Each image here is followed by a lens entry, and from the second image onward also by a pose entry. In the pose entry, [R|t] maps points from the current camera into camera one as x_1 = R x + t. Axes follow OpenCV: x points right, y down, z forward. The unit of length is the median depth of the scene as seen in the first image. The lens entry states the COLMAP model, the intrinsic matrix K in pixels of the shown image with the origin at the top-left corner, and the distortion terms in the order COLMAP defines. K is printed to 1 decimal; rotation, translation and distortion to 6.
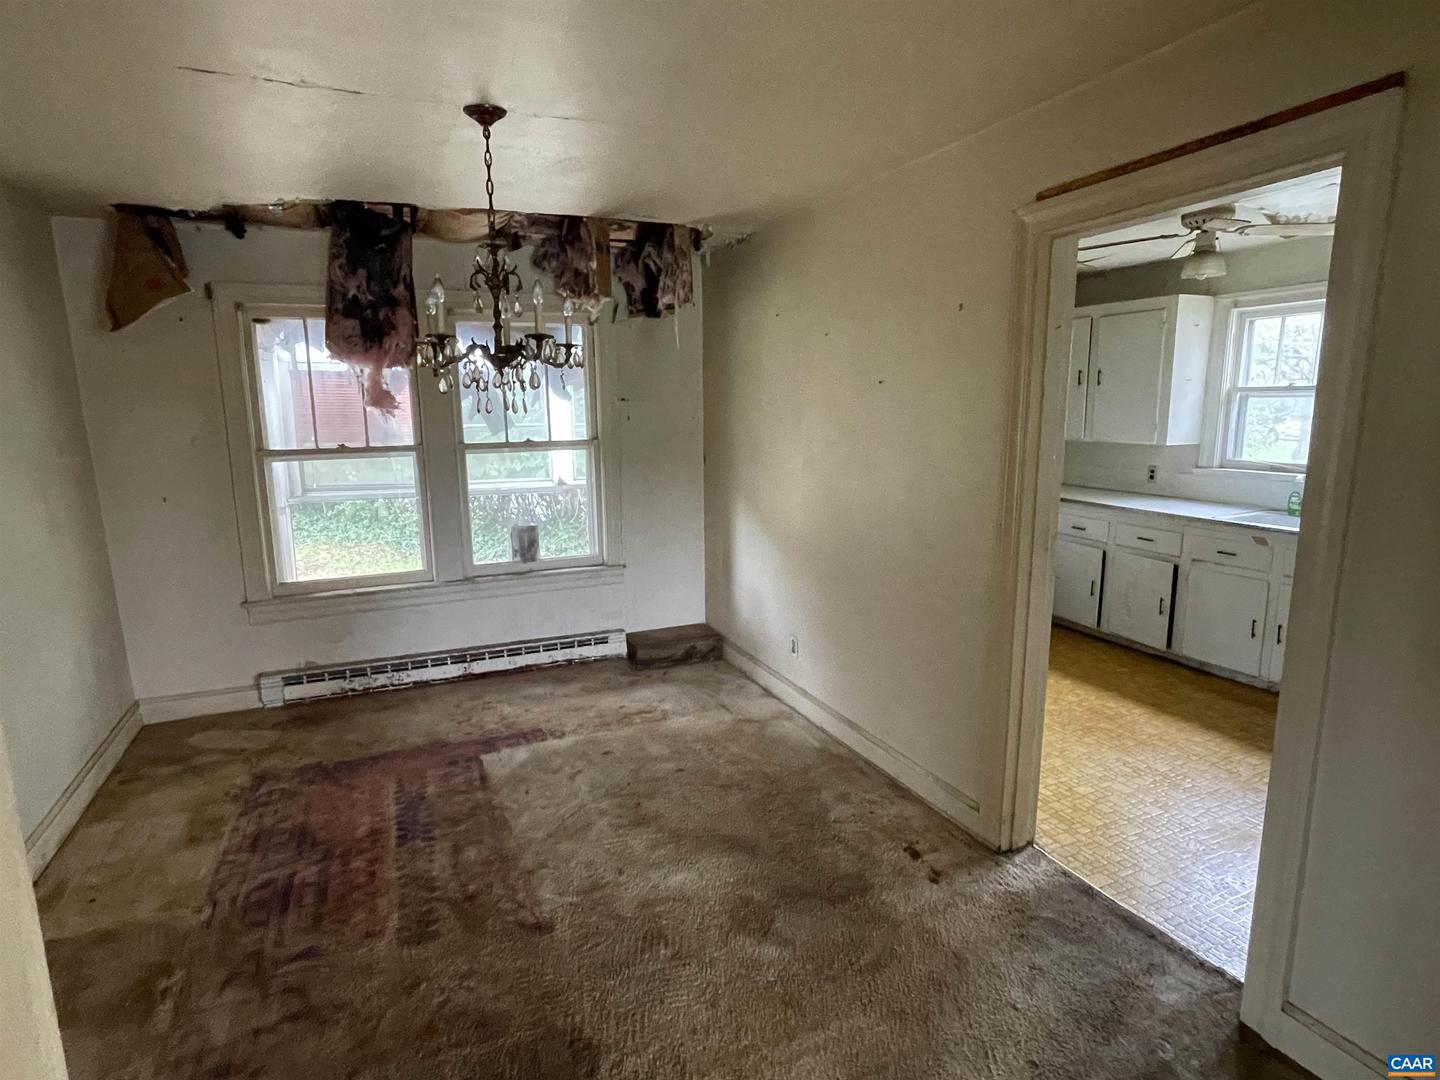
lens RADIAL K [[785.9, 0, 729.8], [0, 785.9, 539.9], [0, 0, 1]] dist [-0.000767, -0.002383]
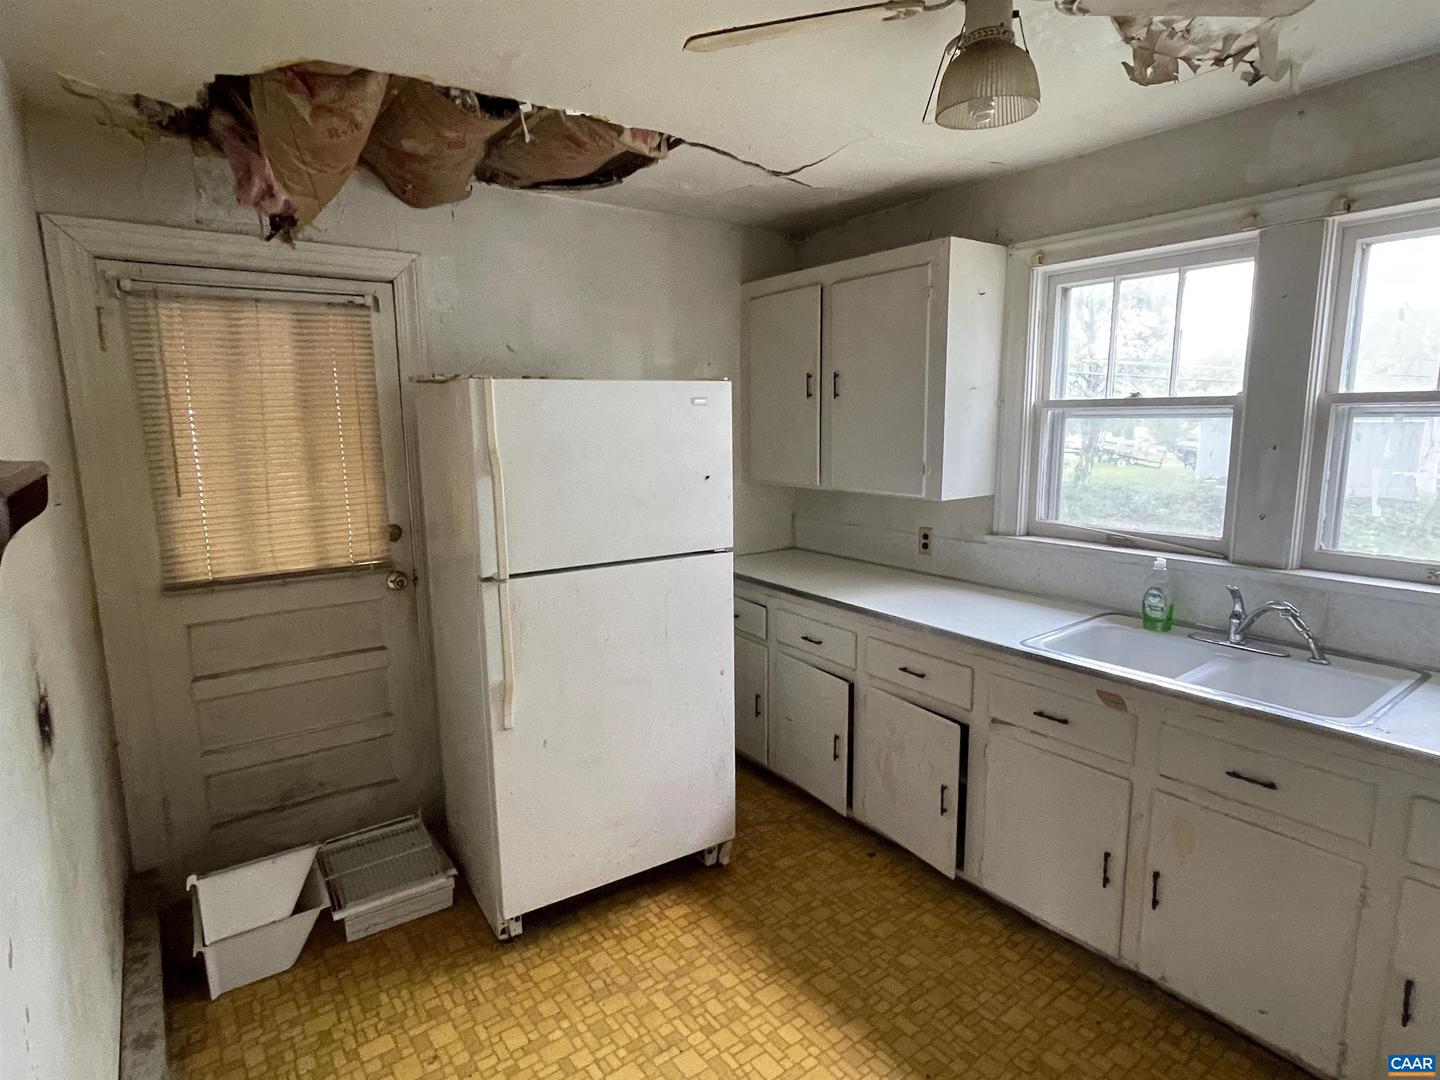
lens RADIAL K [[785.9, 0, 717.7], [0, 785.9, 543.0], [0, 0, 1]] dist [-0.000767, -0.002383]
pose [[0.979305, -0.036207, 0.199125, 0.280836], [0.039329, 0.999157, -0.011744, -0.090030], [-0.198532, 0.019333, 0.979904, 0.471572]]
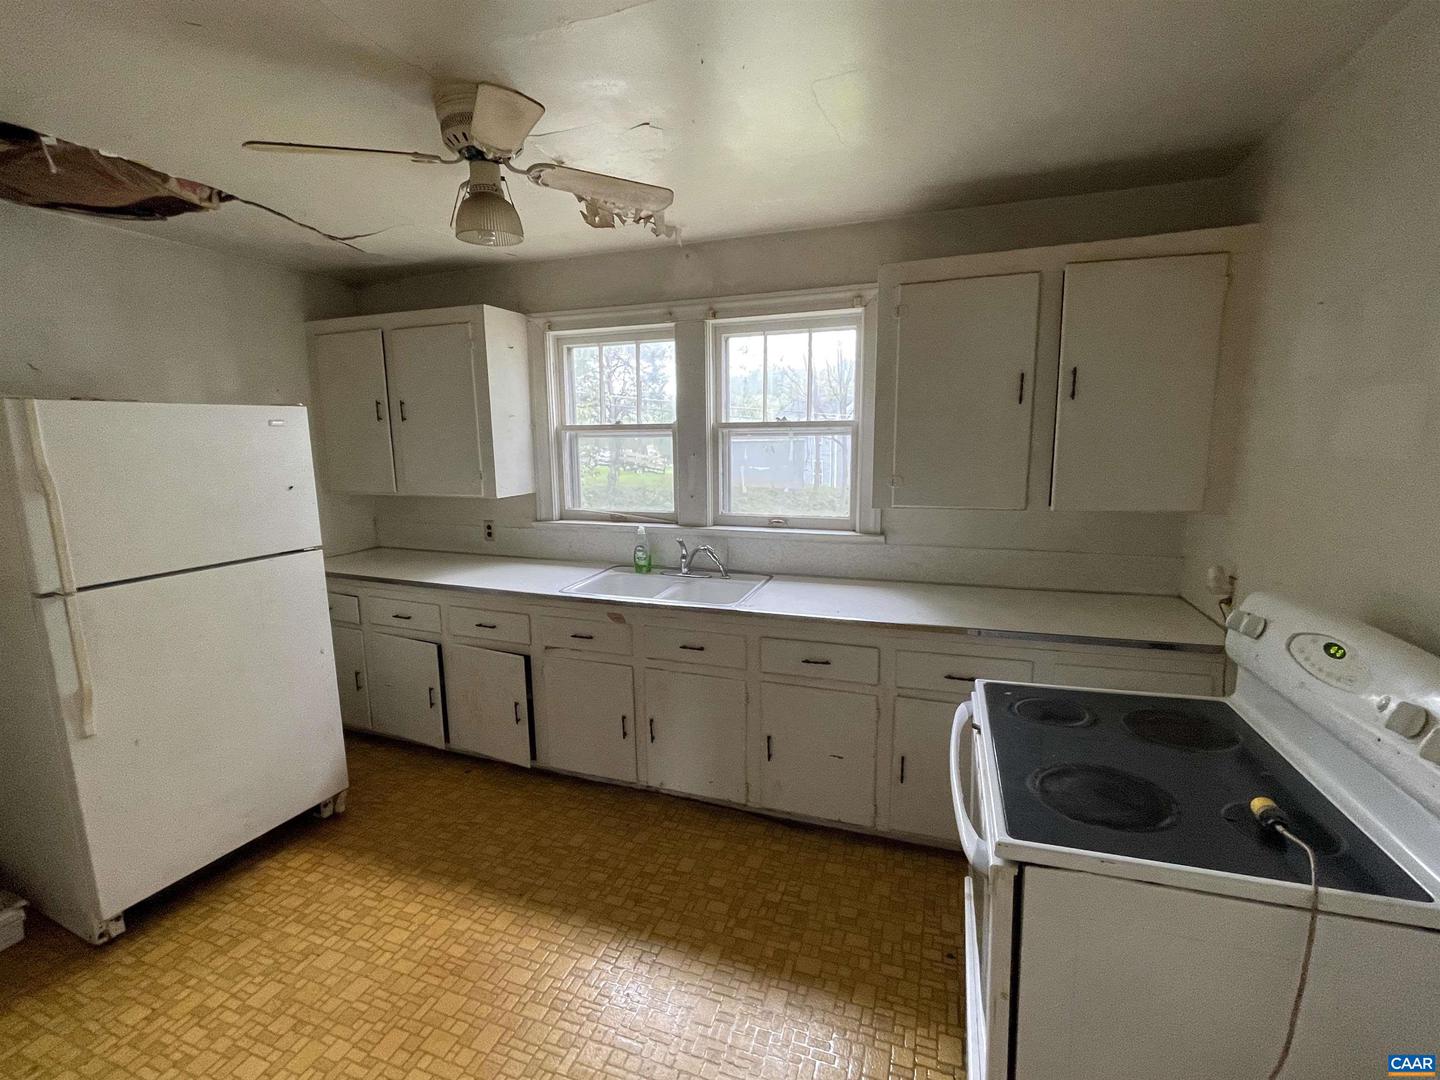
lens RADIAL K [[650.8, 0, 713.9], [0, 650.8, 541.0], [0, 0, 1]] dist [0.003507, 0.000567]
pose [[0.706224, -0.116976, 0.698258, 0.252461], [0.128542, 0.991050, 0.036018, -0.074720], [-0.696222, 0.064319, 0.714939, 0.391017]]
